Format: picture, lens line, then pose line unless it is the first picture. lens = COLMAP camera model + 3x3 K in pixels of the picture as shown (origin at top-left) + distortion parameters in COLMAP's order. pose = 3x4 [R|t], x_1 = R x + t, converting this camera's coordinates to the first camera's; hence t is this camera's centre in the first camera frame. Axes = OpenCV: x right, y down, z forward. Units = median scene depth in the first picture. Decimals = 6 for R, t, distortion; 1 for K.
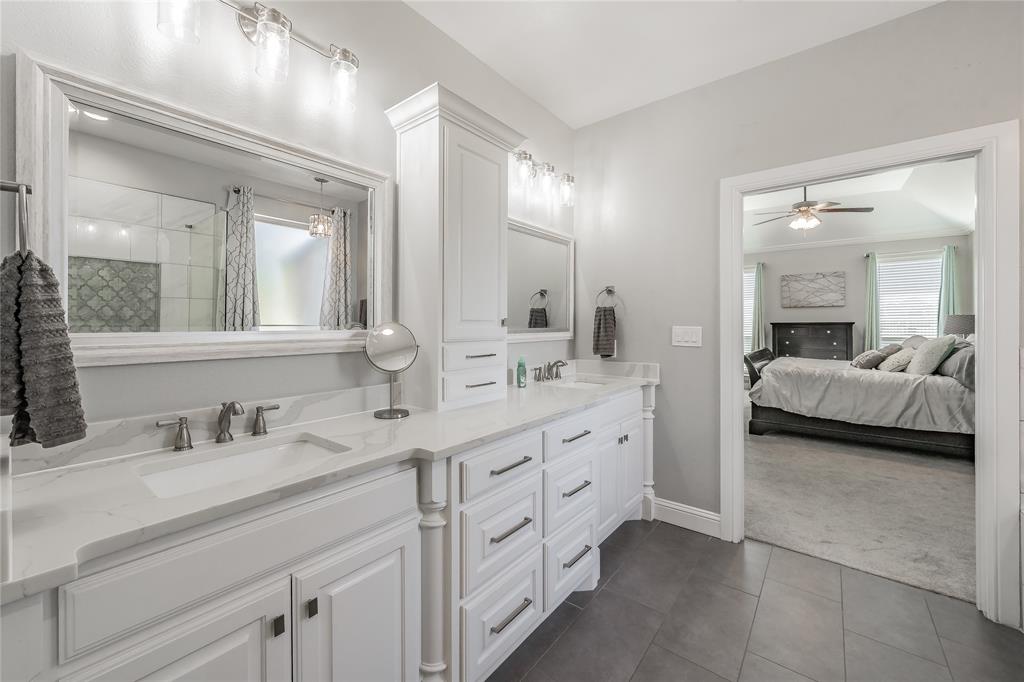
lens RADIAL K [[407.9, 0, 477.3], [0, 407.9, 324.9], [0, 0, 1]] dist [0.000714, 0.000014]
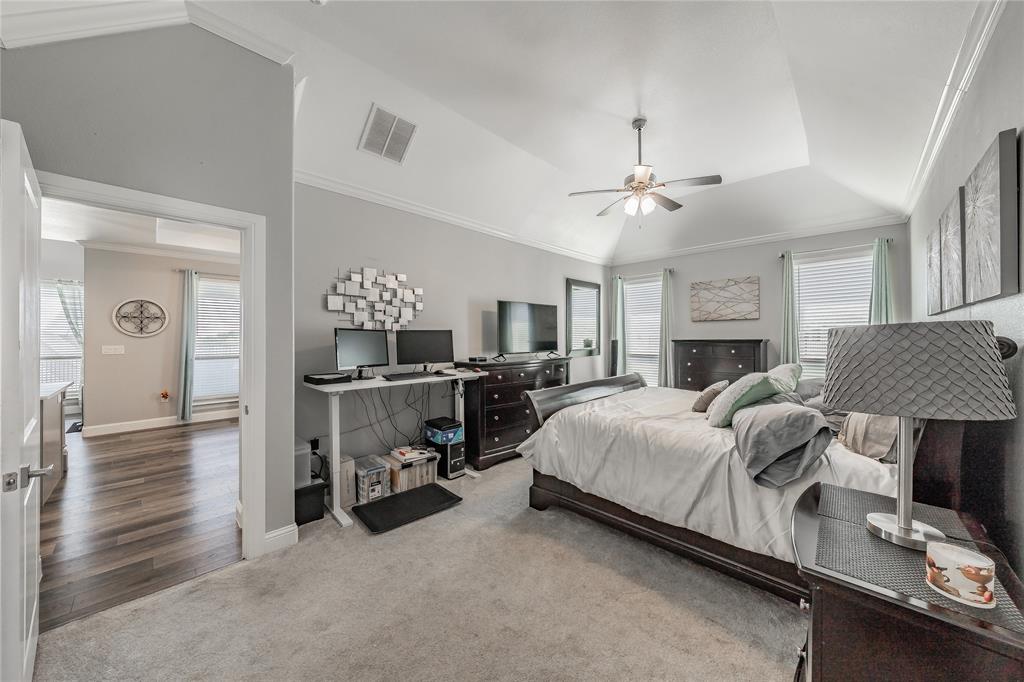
lens RADIAL K [[347.1, 0, 518.5], [0, 347.1, 338.2], [0, 0, 1]] dist [-0.007070, 0.000098]
pose [[0.997913, -0.006971, -0.064199, 0.518242], [0.006941, 0.999976, -0.000679, -0.011479], [0.064203, 0.000231, 0.997937, 0.314263]]
